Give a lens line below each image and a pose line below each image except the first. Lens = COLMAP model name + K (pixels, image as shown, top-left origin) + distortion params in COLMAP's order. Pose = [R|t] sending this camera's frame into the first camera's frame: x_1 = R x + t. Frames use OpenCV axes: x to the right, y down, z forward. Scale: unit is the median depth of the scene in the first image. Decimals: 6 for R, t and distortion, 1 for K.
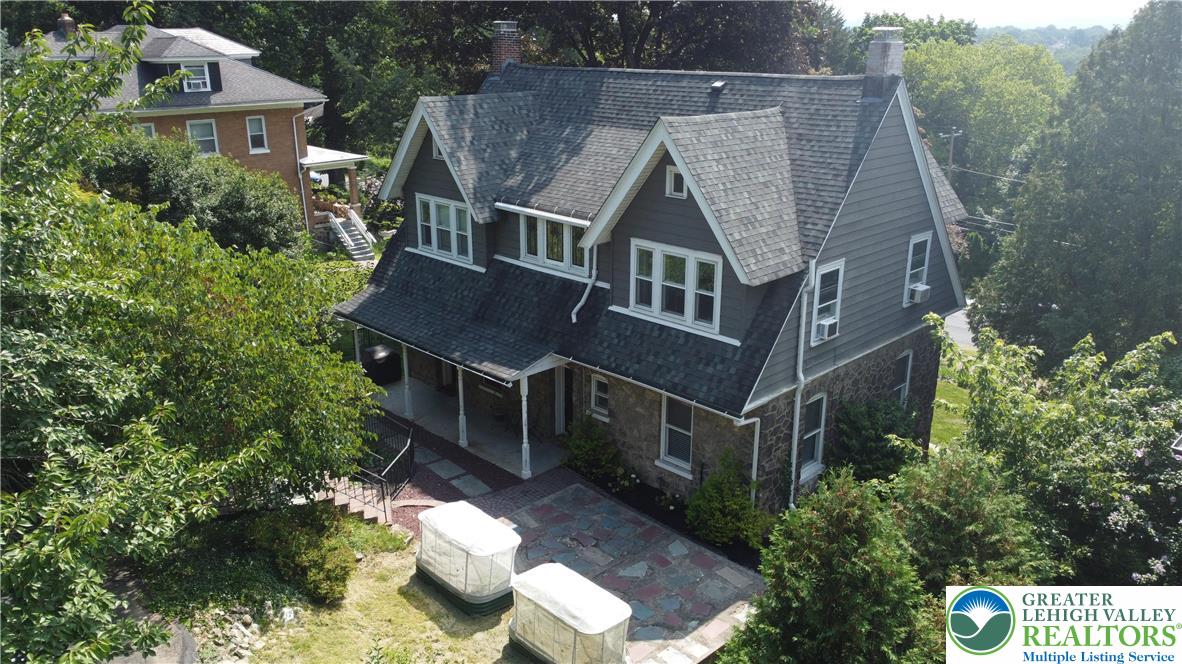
lens RADIAL K [[885.5, 0, 592.6], [0, 885.5, 331.6], [0, 0, 1]] dist [-0.000818, -0.000119]
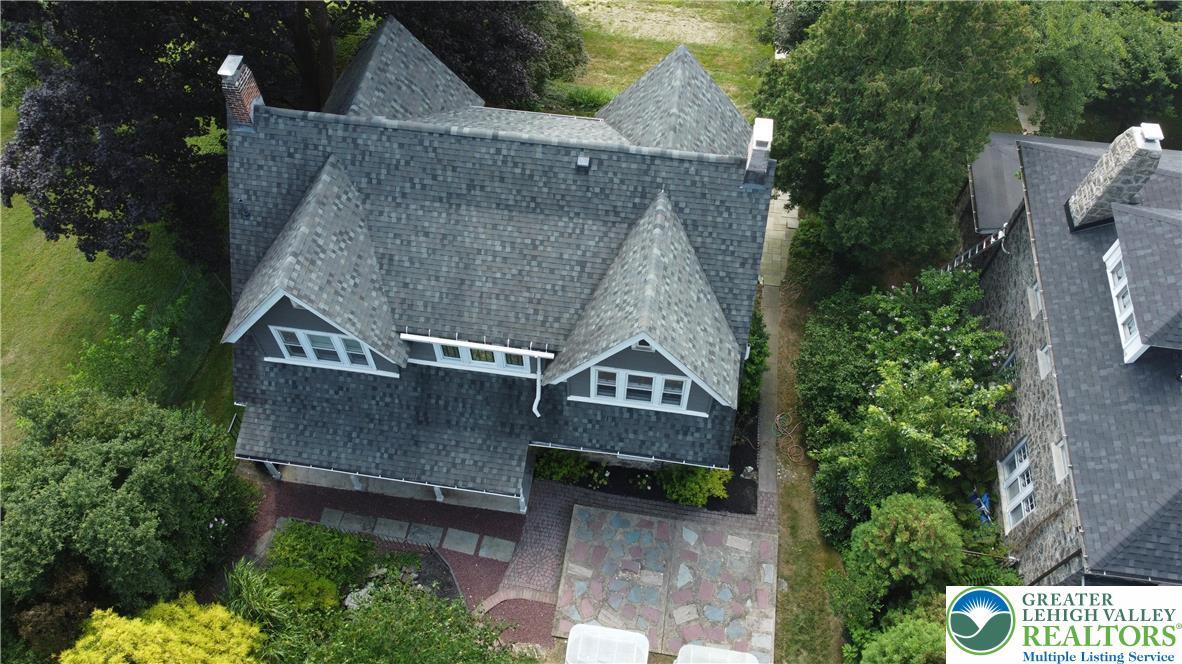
lens RADIAL K [[885.5, 0, 590.0], [0, 885.5, 332.9], [0, 0, 1]] dist [-0.000818, -0.000119]
pose [[0.801255, -0.500485, 0.327879, -0.314659], [0.193794, 0.735542, 0.649171, -0.892403], [-0.566069, -0.456610, 0.686347, 0.254534]]
